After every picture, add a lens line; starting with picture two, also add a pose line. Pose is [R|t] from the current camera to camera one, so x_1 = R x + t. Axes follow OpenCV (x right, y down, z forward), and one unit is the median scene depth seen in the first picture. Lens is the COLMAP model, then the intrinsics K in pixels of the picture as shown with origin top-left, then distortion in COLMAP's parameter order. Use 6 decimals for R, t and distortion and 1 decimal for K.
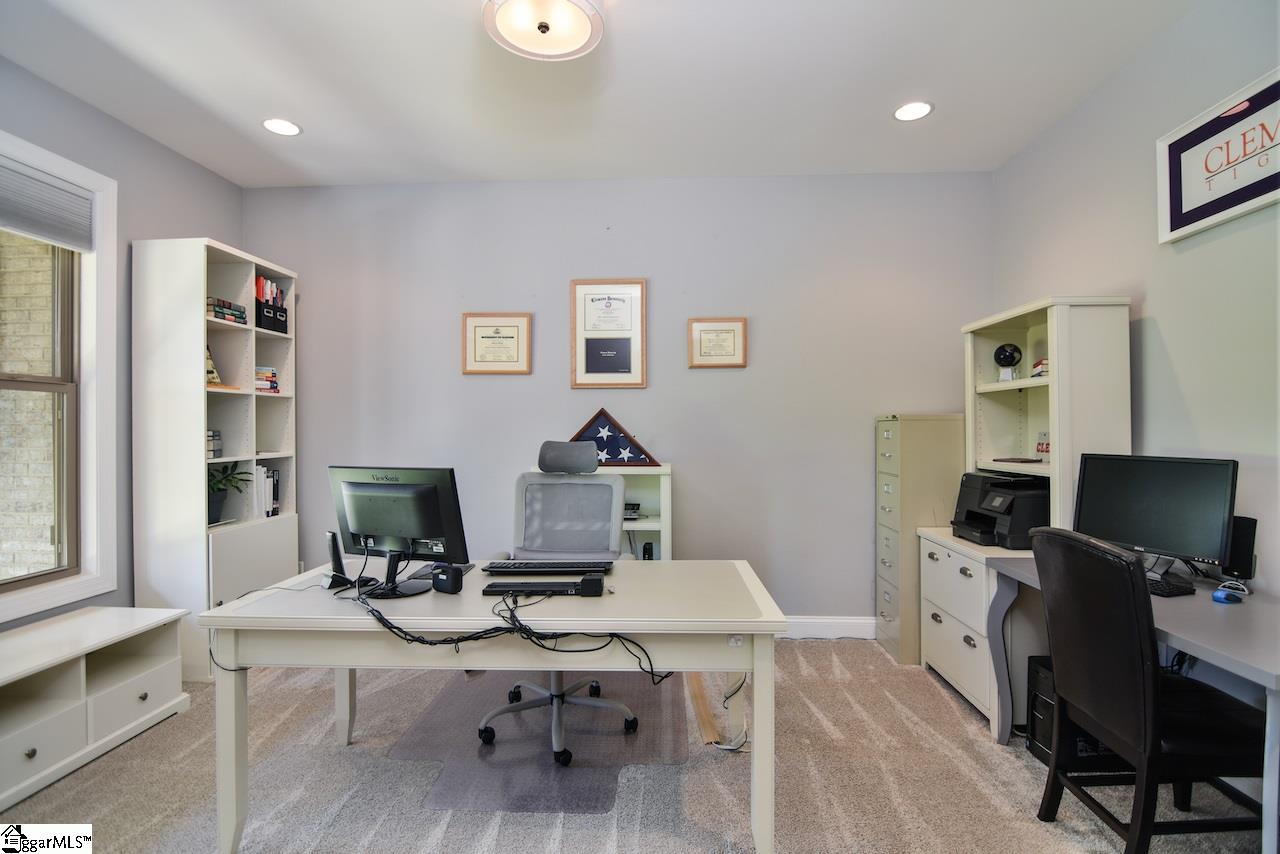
lens RADIAL K [[623.5, 0, 640.0], [0, 623.5, 427.0], [0, 0, 1]] dist [-0.015753, -0.001244]
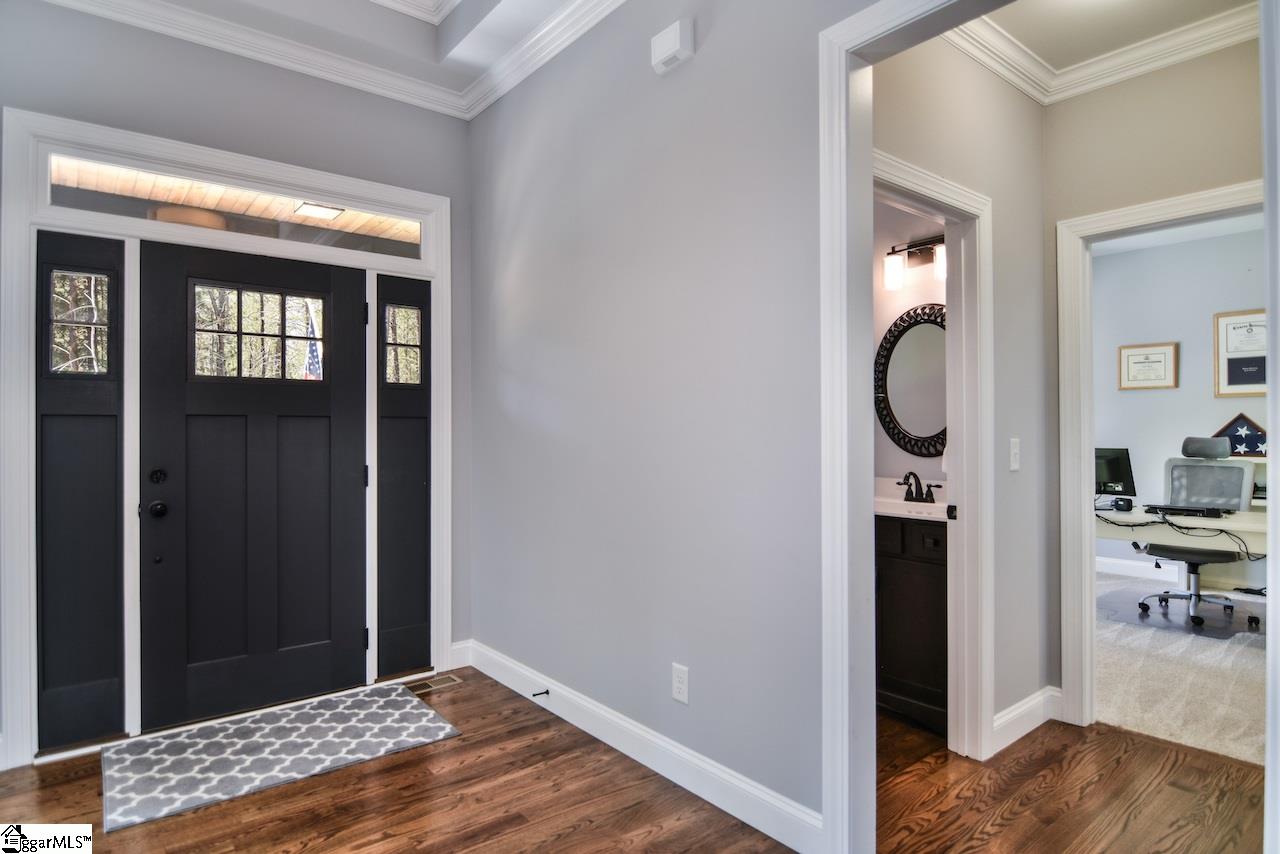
lens RADIAL K [[698.4, 0, 640.0], [0, 698.4, 427.0], [0, 0, 1]] dist [0.000507, -0.021675]
pose [[0.666311, -0.005018, -0.745657, 0.184652], [0.004768, 0.999986, -0.002469, -0.002703], [0.745659, -0.001910, 0.666325, -0.949550]]
